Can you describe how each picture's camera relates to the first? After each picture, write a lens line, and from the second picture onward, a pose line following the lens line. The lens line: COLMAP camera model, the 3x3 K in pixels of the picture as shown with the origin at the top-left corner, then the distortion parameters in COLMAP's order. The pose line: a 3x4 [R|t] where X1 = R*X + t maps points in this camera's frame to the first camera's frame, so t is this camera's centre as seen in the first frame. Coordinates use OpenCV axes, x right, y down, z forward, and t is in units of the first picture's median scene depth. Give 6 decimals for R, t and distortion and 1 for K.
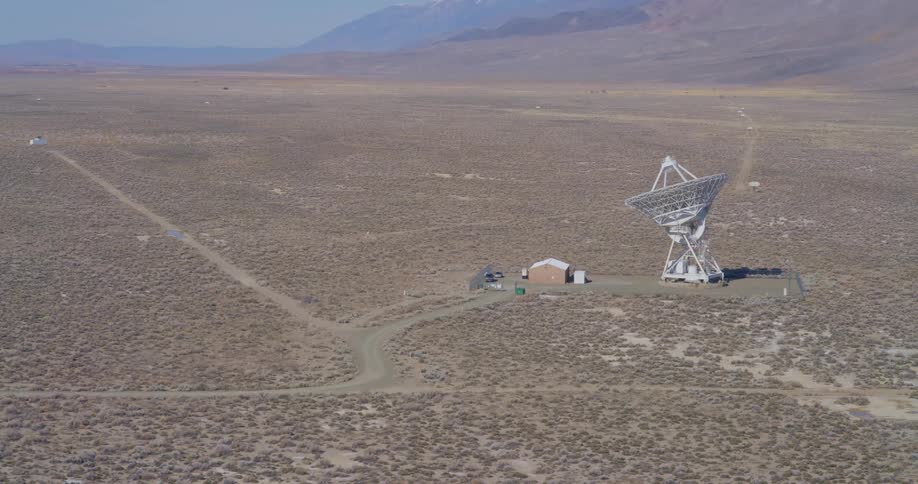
lens RADIAL K [[2171.6, 0, 455.9], [0, 2171.6, 242.7], [0, 0, 1]] dist [0.318434, 0.000000]
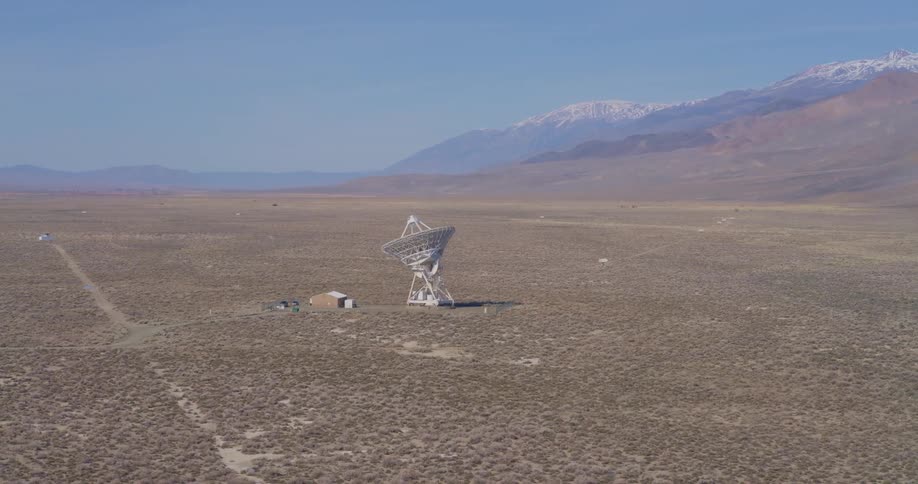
lens RADIAL K [[2169.5, 0, 462.8], [0, 2169.5, 241.7], [0, 0, 1]] dist [0.289199, 0.000000]
pose [[0.999372, -0.001722, -0.035397, 0.176694], [-0.000296, 0.998378, -0.056930, 0.054901], [0.035438, 0.056905, 0.997750, -0.361128]]
